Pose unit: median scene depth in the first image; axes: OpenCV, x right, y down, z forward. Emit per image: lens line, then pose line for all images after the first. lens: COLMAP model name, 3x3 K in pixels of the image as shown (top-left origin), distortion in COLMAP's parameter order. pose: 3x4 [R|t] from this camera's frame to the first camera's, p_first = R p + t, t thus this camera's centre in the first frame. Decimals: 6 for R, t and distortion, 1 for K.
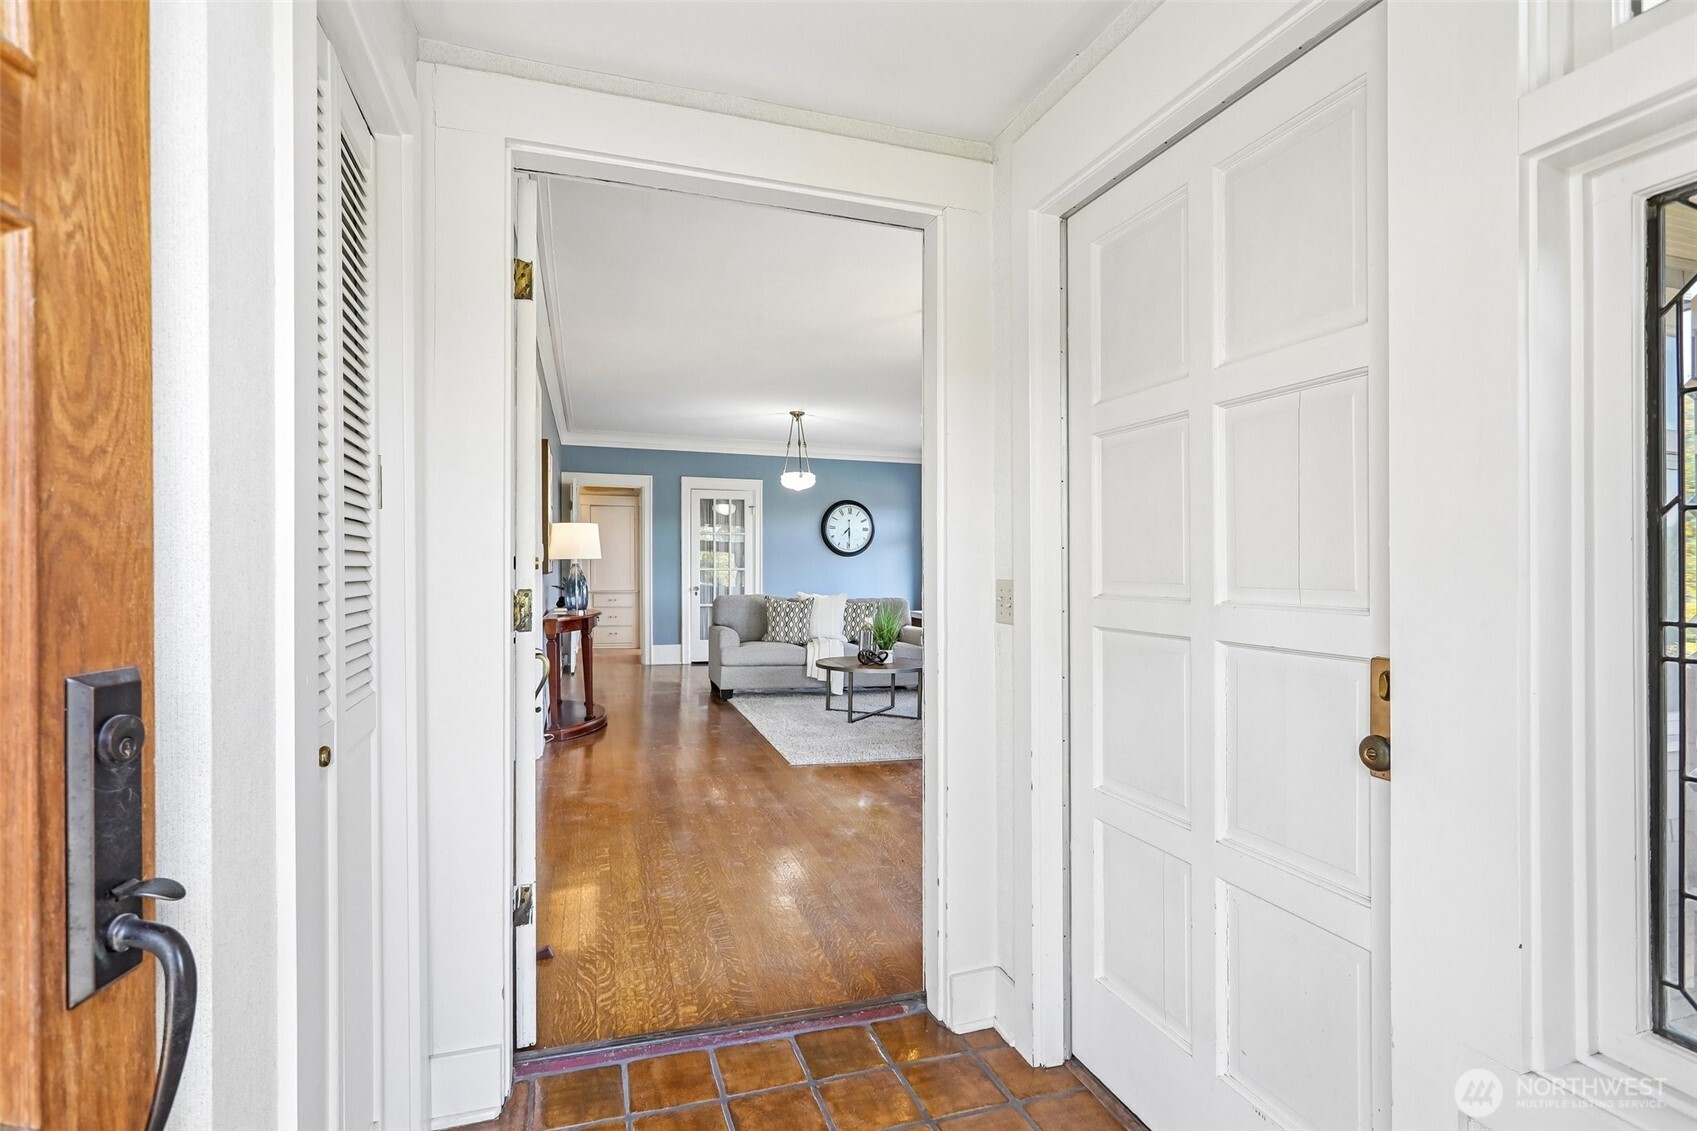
lens RADIAL K [[809.1, 0, 846.4], [0, 809.1, 570.4], [0, 0, 1]] dist [-0.002495, 0.001780]
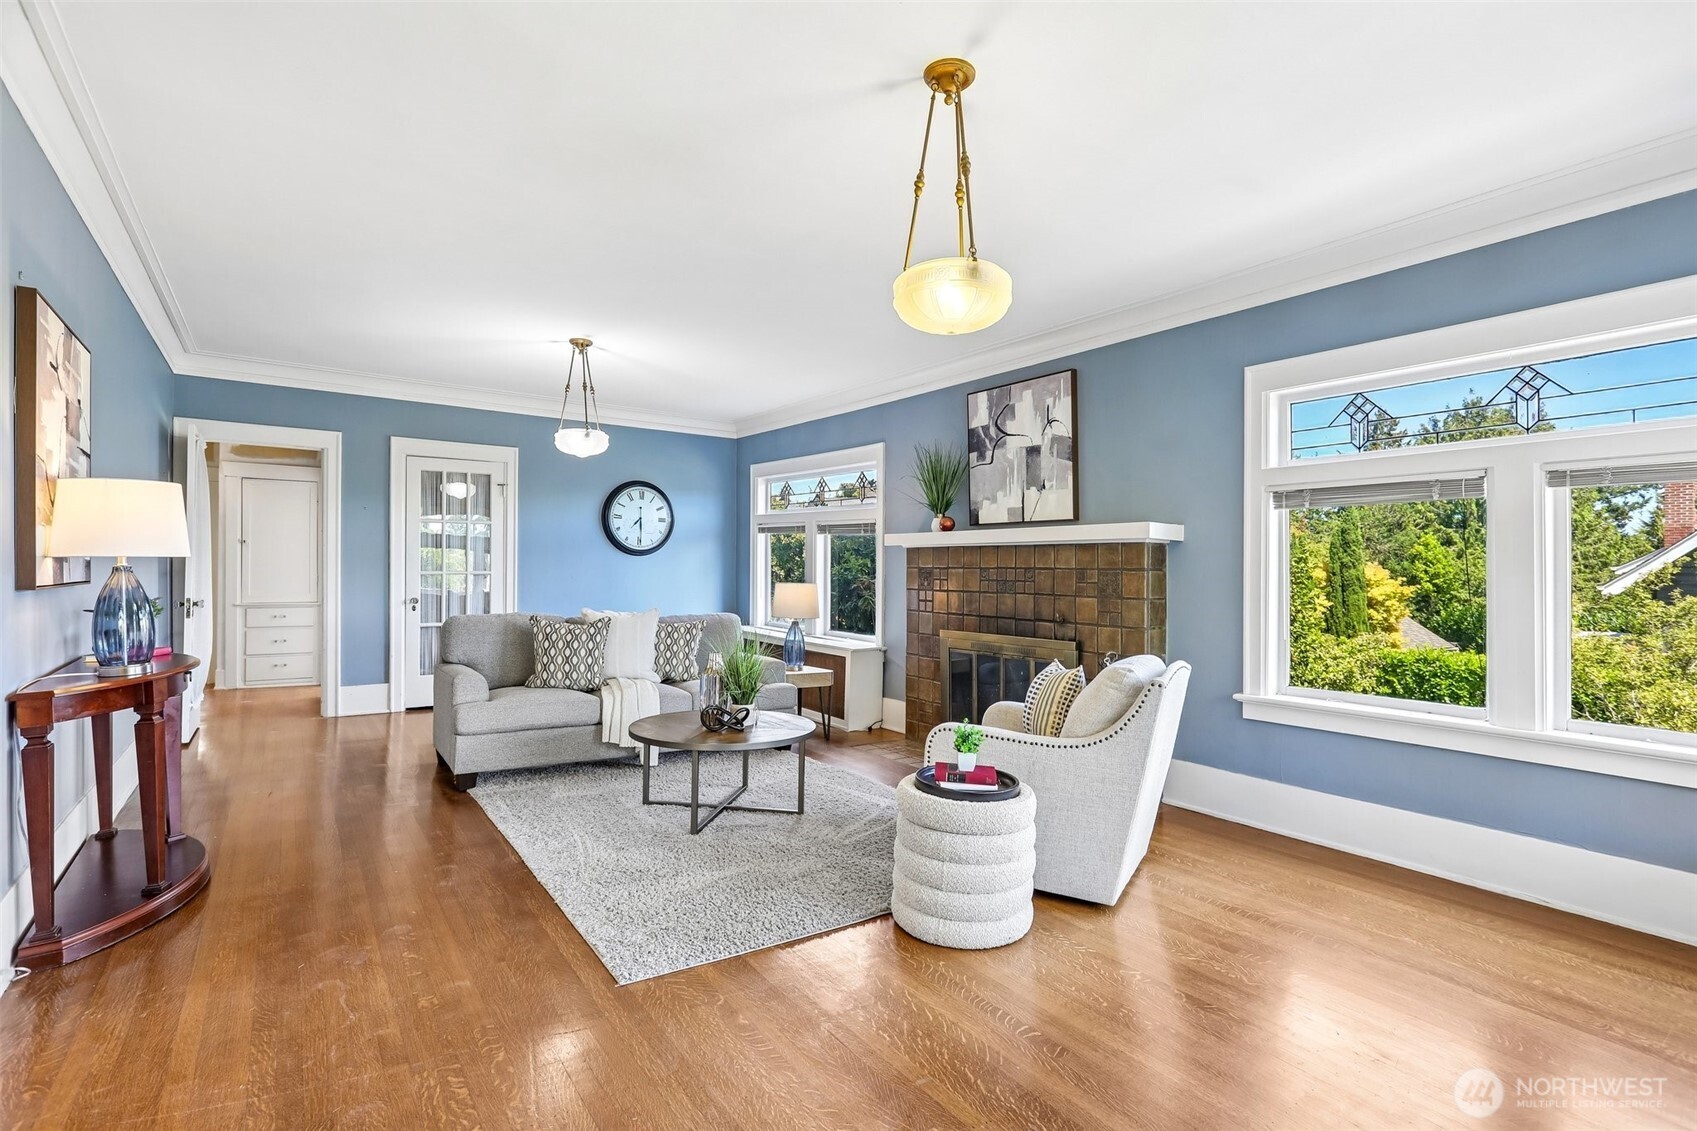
lens RADIAL K [[809.1, 0, 849.3], [0, 809.1, 559.8], [0, 0, 1]] dist [-0.002495, 0.001780]
pose [[0.954023, 0.003656, 0.299712, -0.041734], [0.000243, 0.999916, -0.012971, -0.003862], [-0.299734, 0.012448, 0.953942, 0.248895]]
